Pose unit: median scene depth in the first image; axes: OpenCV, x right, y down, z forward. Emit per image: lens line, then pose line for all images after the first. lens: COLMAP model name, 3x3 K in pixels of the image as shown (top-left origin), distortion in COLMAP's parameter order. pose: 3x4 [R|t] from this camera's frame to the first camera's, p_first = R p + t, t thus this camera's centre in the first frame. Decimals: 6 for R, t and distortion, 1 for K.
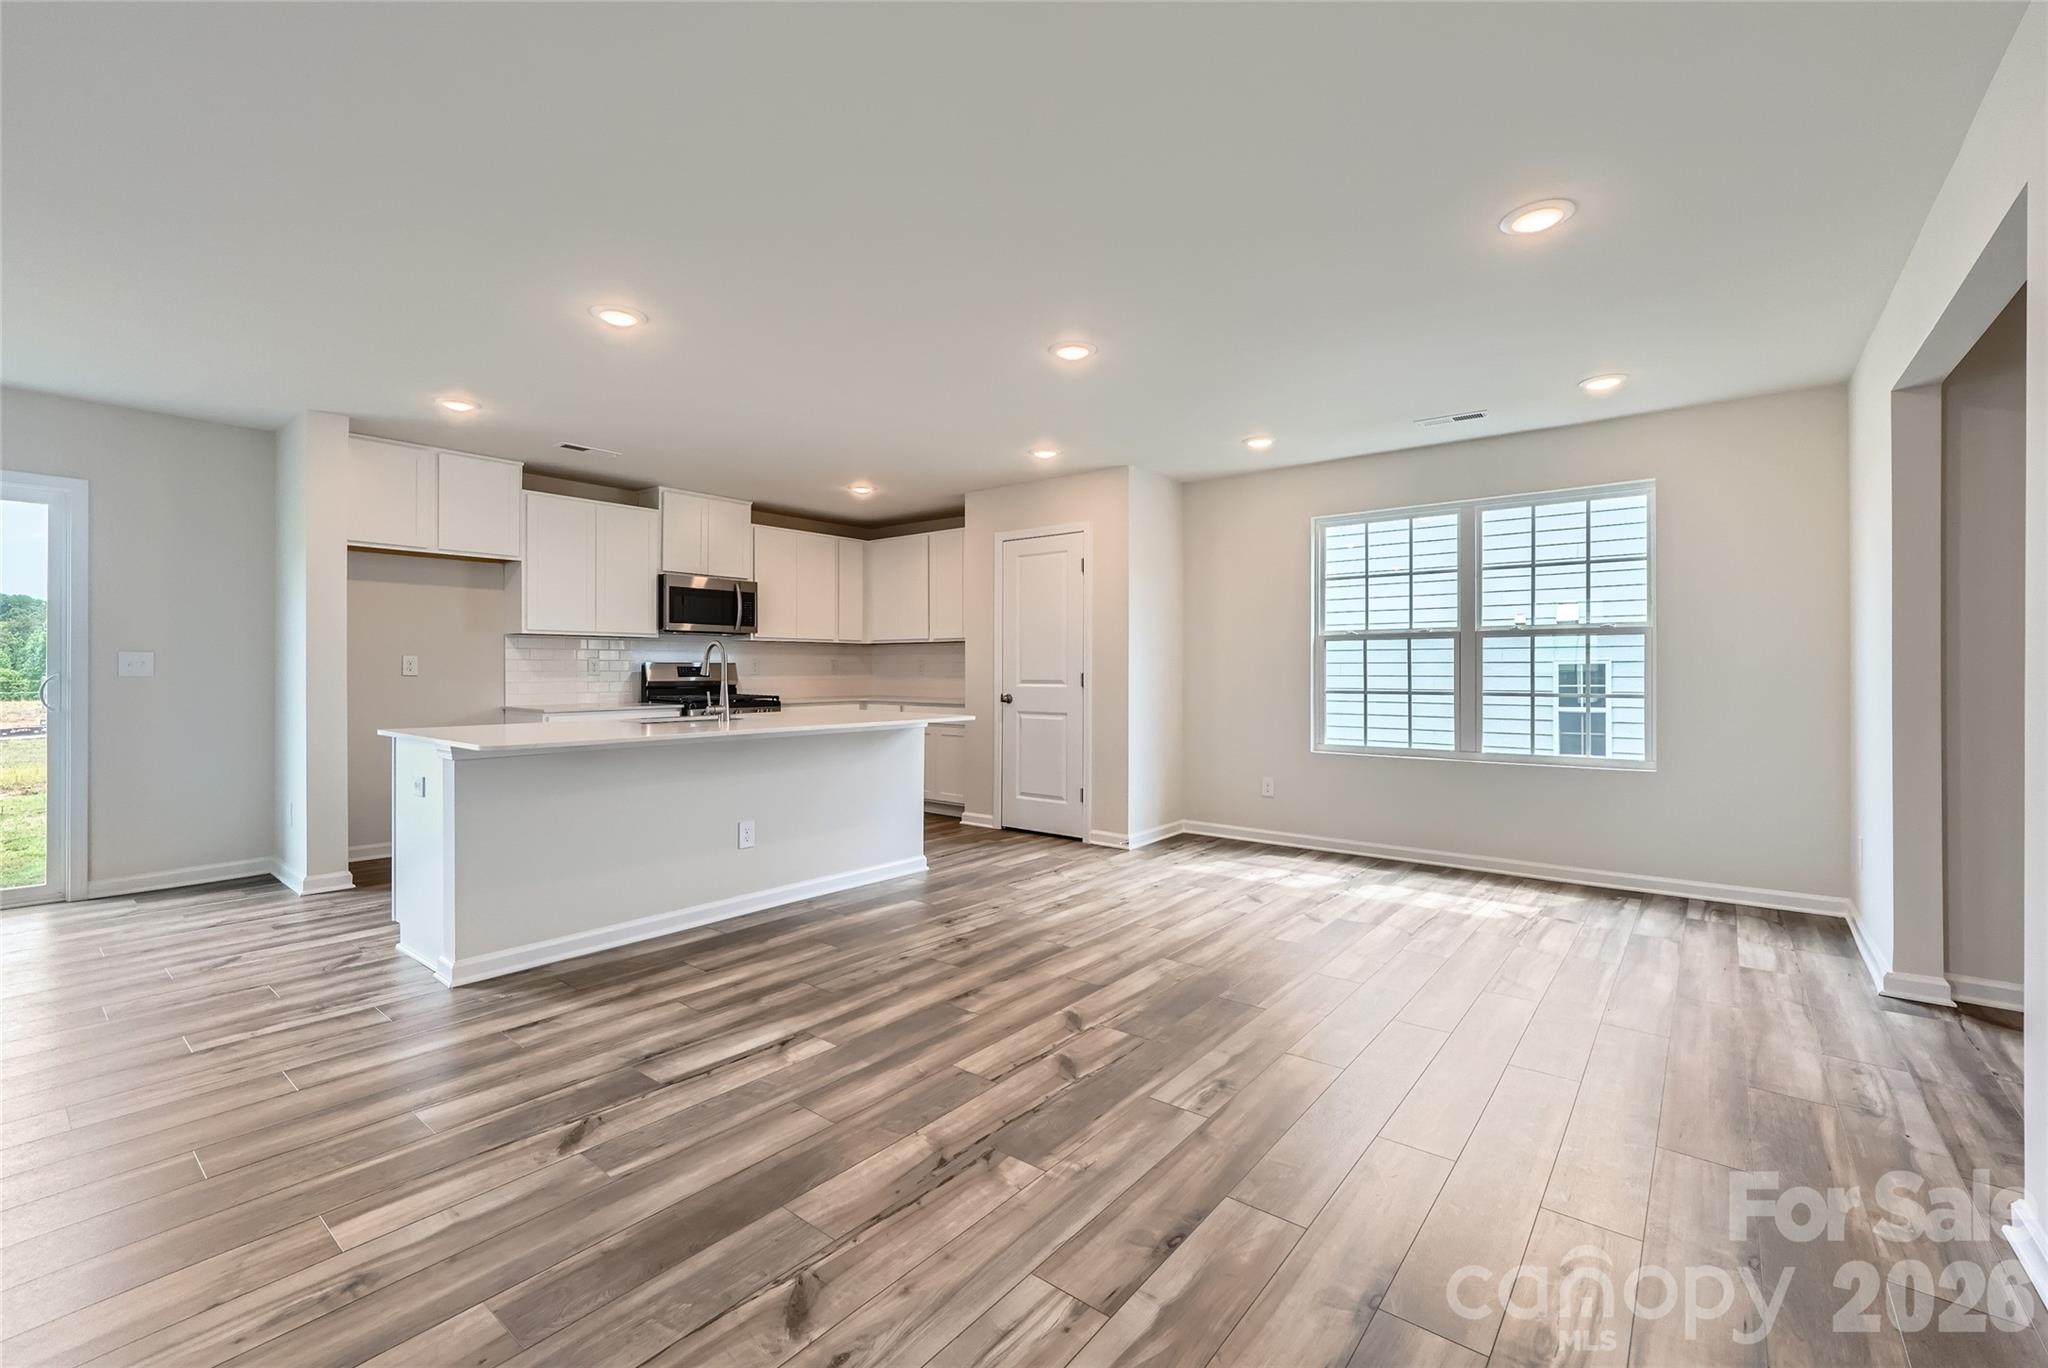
lens RADIAL K [[874.7, 0, 1023.5], [0, 874.7, 674.3], [0, 0, 1]] dist [-0.003990, 0.001694]
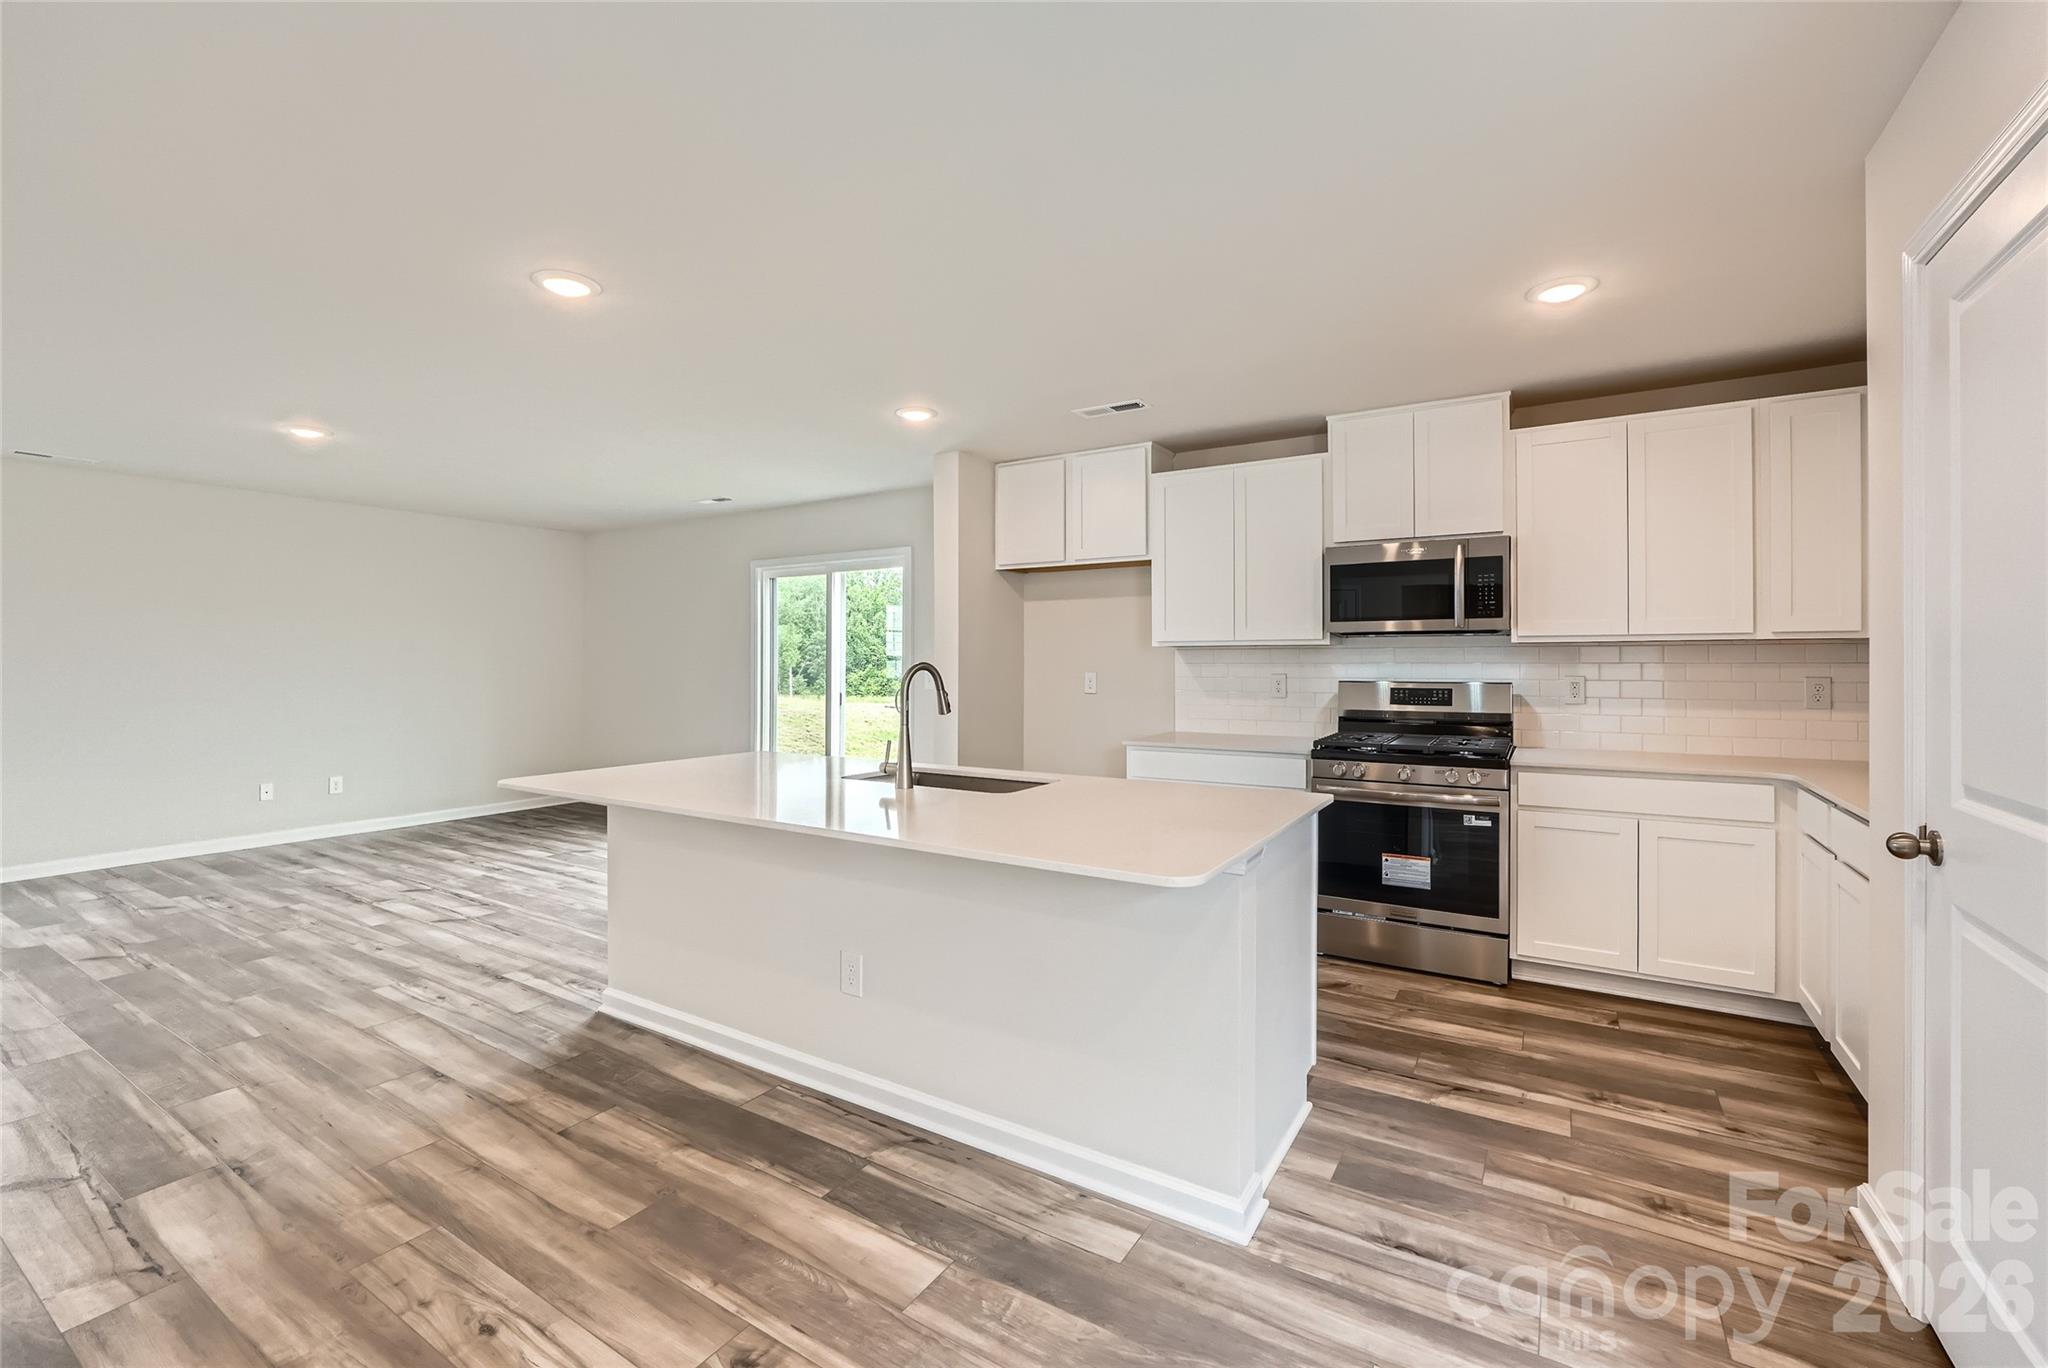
lens RADIAL K [[874.7, 0, 1025.3], [0, 874.7, 655.8], [0, 0, 1]] dist [-0.003990, 0.001694]
pose [[0.112248, -0.006689, -0.993658, 0.371030], [-0.005634, 0.999957, -0.007368, -0.046930], [0.993664, 0.006425, 0.112205, 1.208270]]
